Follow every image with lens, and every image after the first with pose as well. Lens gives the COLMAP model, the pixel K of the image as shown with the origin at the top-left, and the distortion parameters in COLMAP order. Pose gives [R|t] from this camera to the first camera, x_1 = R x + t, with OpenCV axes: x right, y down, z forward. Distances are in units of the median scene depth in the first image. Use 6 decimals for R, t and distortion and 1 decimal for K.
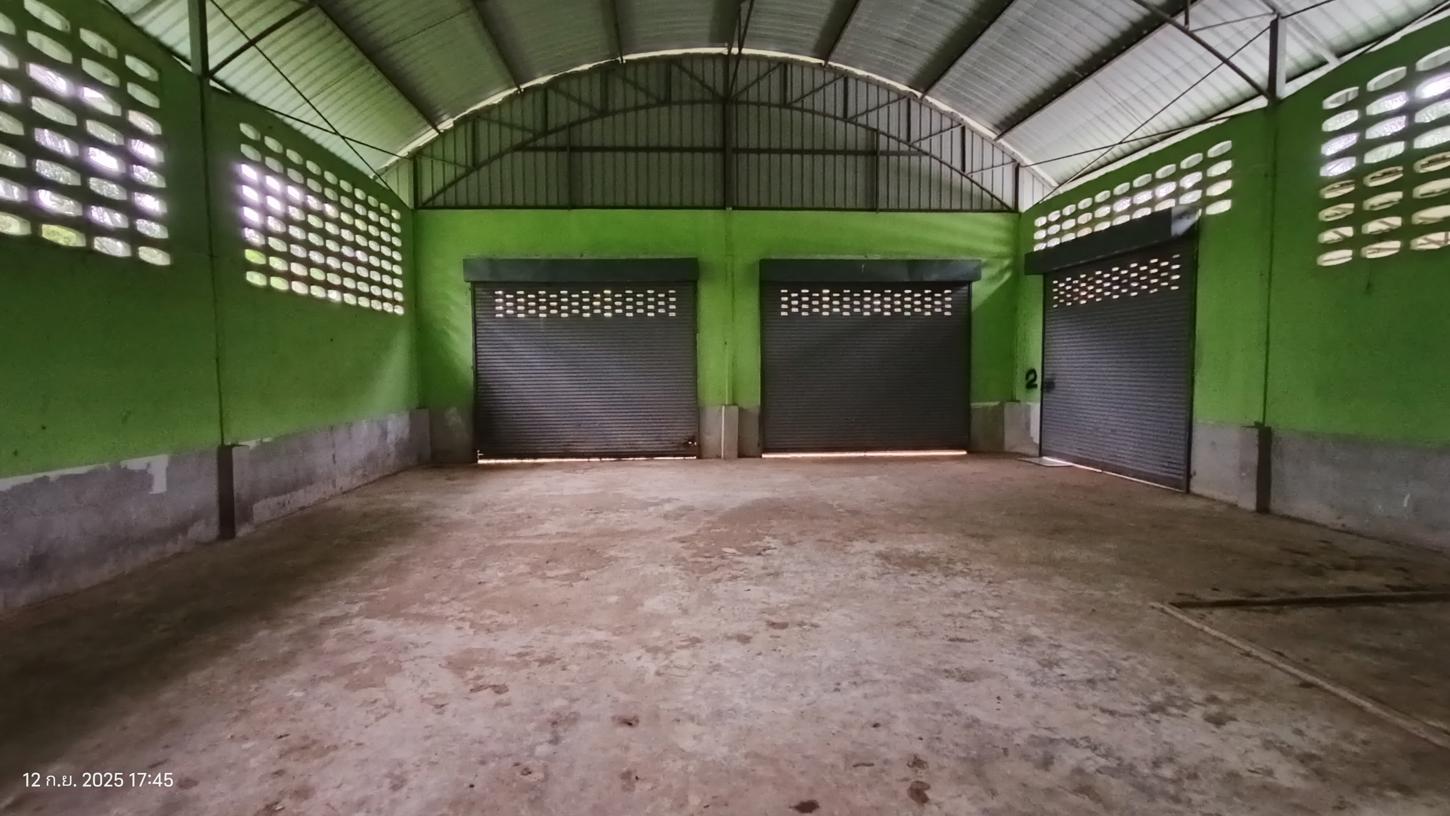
lens RADIAL K [[663.2, 0, 715.5], [0, 663.2, 417.8], [0, 0, 1]] dist [-0.025480, 0.012192]
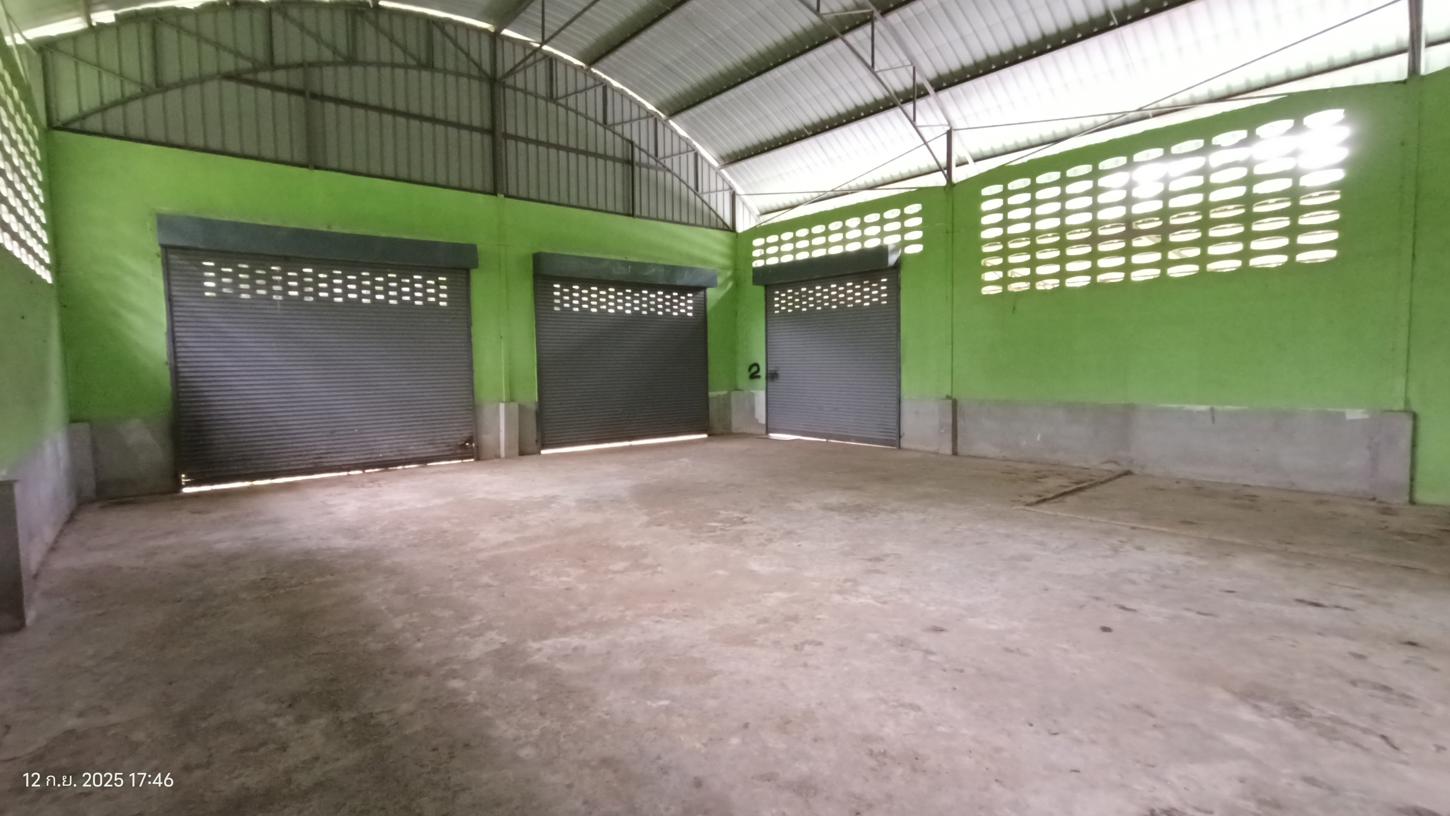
lens RADIAL K [[663.2, 0, 715.7], [0, 663.2, 415.9], [0, 0, 1]] dist [-0.025480, 0.012192]
pose [[0.806027, -0.049388, 0.589814, -0.498090], [0.050955, 0.998603, 0.013984, 0.005225], [-0.589681, 0.018782, 0.807418, 0.091849]]
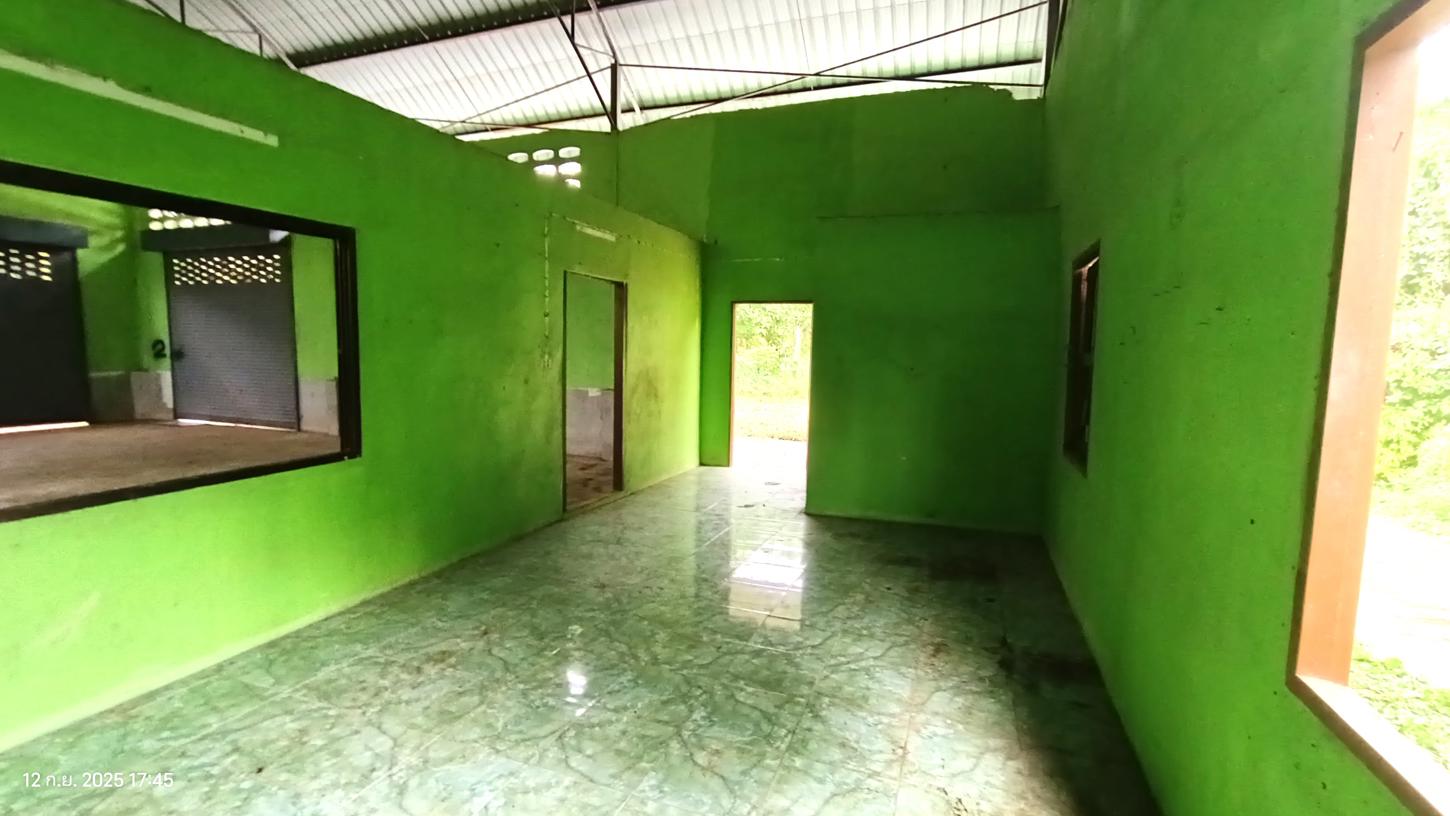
lens RADIAL K [[663.2, 0, 714.6], [0, 663.2, 416.2], [0, 0, 1]] dist [-0.025480, 0.012192]
pose [[0.416236, -0.078810, 0.905835, -0.190778], [0.048679, 0.996739, 0.064351, 0.041607], [-0.907953, 0.017310, 0.418715, -0.424495]]
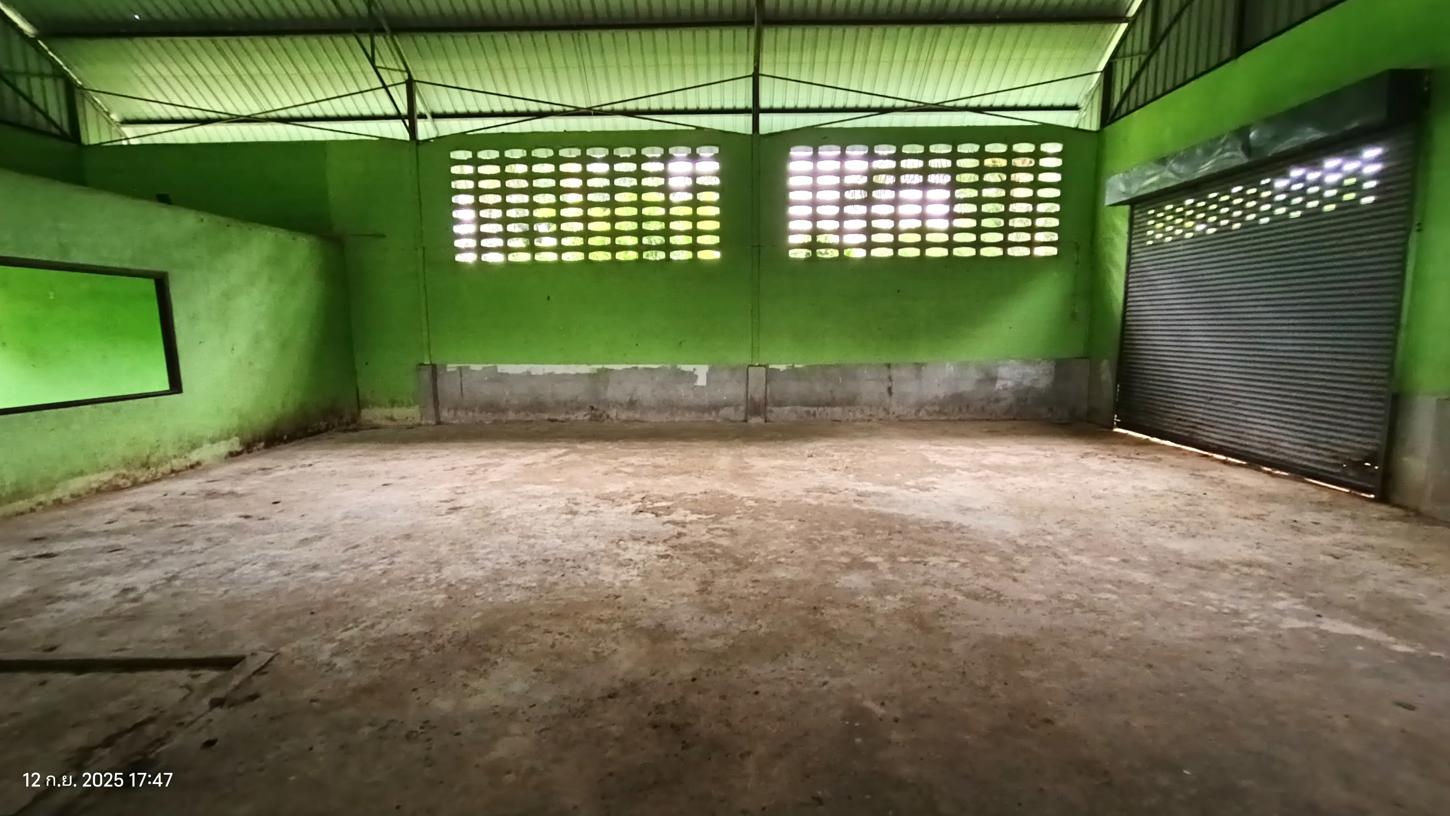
lens RADIAL K [[663.2, 0, 713.2], [0, 663.2, 418.1], [0, 0, 1]] dist [-0.025480, 0.012192]
pose [[-0.088545, 0.149657, -0.984765, 0.785805], [-0.062187, 0.985889, 0.155419, -0.068583], [0.994129, 0.075001, -0.077988, 0.927228]]
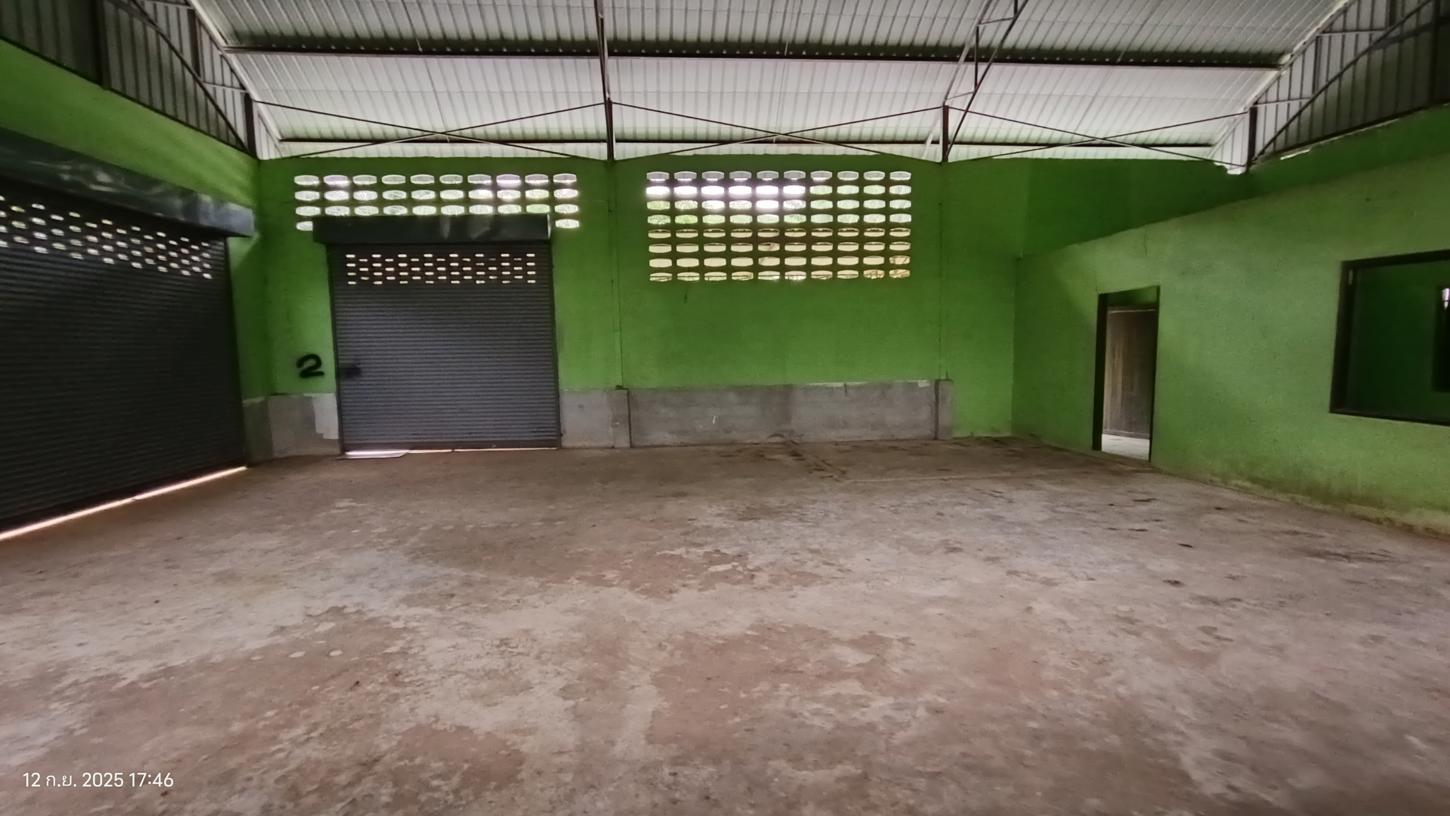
lens RADIAL K [[663.2, 0, 713.2], [0, 663.2, 417.0], [0, 0, 1]] dist [-0.025480, 0.012192]
pose [[-0.010771, -0.096291, 0.995295, -0.610849], [0.091194, 0.991110, 0.096873, -0.046509], [-0.995775, 0.091808, -0.001894, 0.807126]]
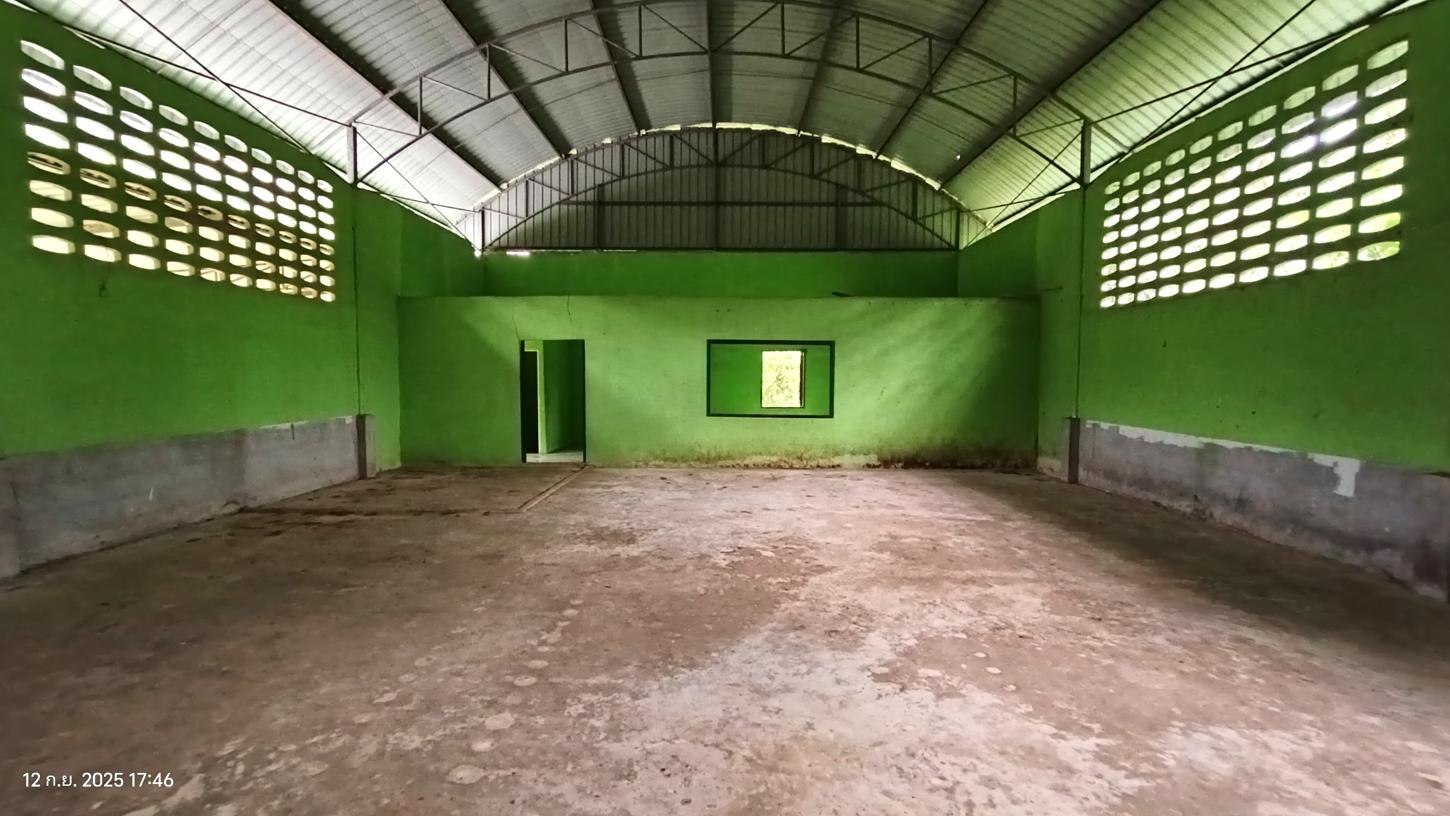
lens RADIAL K [[663.2, 0, 715.9], [0, 663.2, 419.9], [0, 0, 1]] dist [-0.025480, 0.012192]
pose [[-0.996136, -0.002864, 0.087779, 0.009835], [0.009328, 0.990364, 0.138173, -0.113250], [-0.087329, 0.138458, -0.986510, 1.597527]]
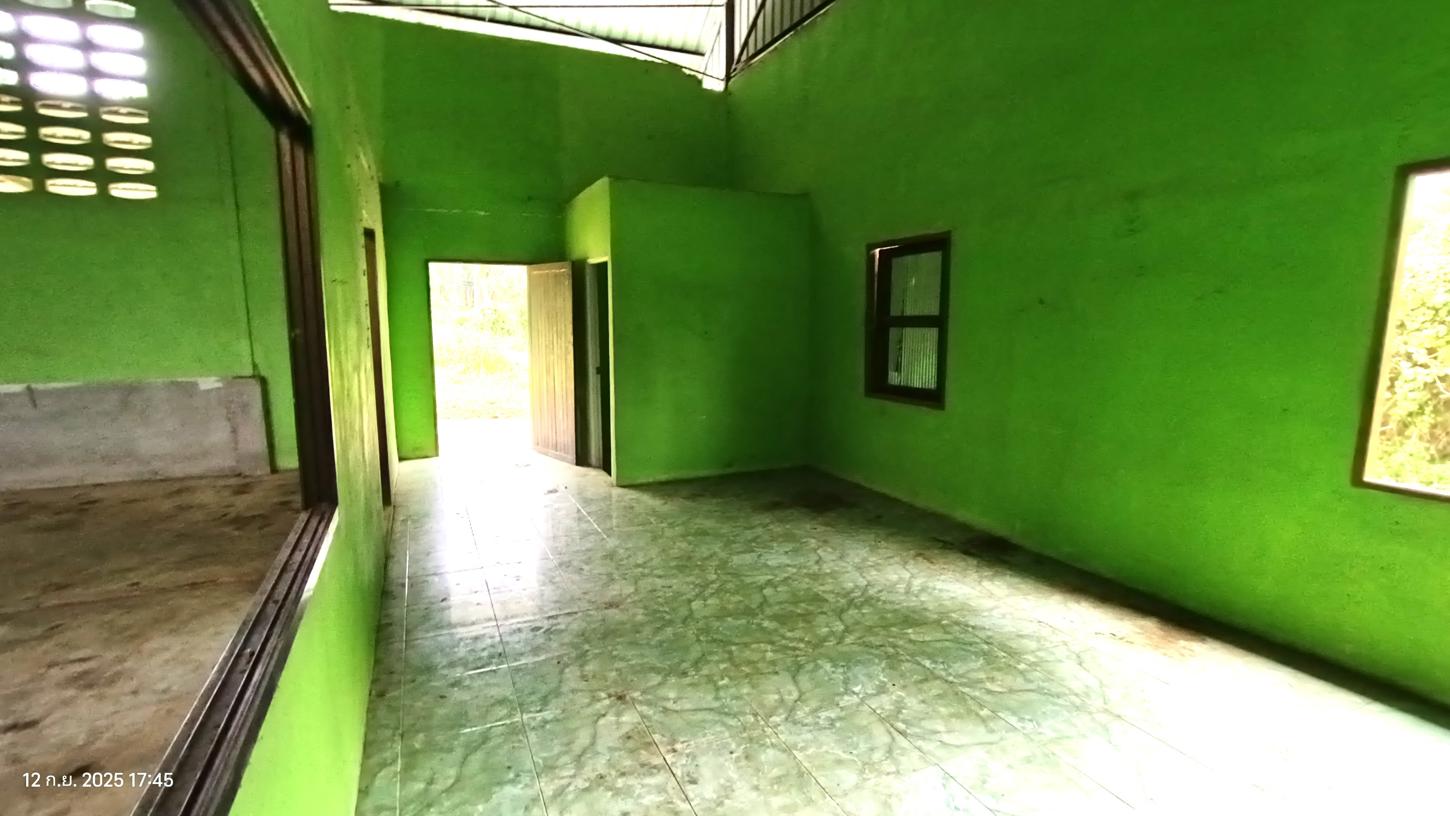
lens RADIAL K [[663.2, 0, 715.4], [0, 663.2, 414.7], [0, 0, 1]] dist [-0.025480, 0.012192]
pose [[-0.344156, -0.132855, 0.929465, -0.177717], [0.069110, 0.983669, 0.166193, 0.009160], [-0.936365, 0.121432, -0.329354, -0.019577]]
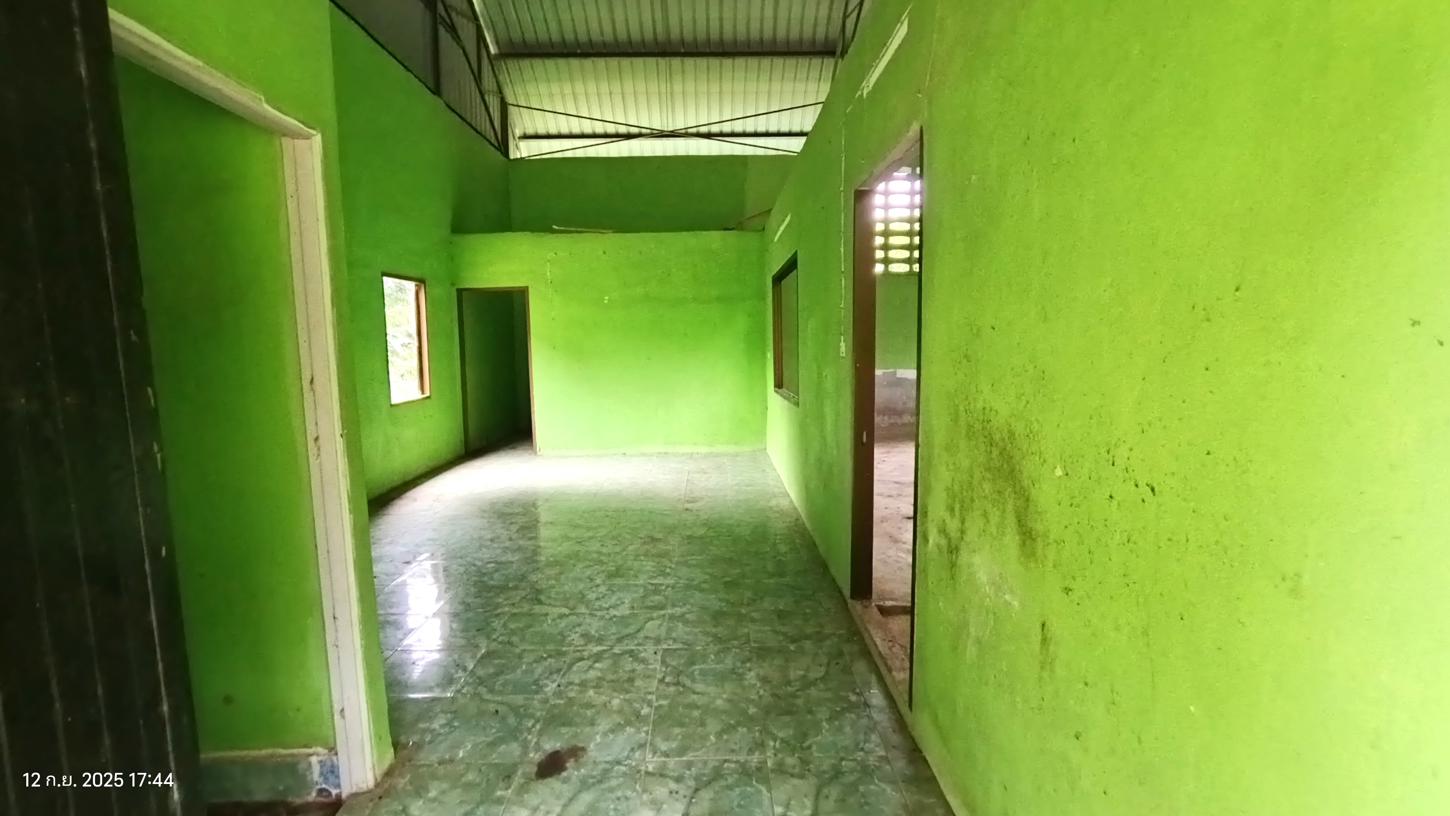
lens RADIAL K [[663.2, 0, 708.1], [0, 663.2, 407.0], [0, 0, 1]] dist [-0.025480, 0.012192]
pose [[-0.068074, 0.105245, -0.992114, 0.914398], [-0.059129, 0.992247, 0.109317, 0.016271], [0.995927, 0.066105, -0.061323, -0.007424]]
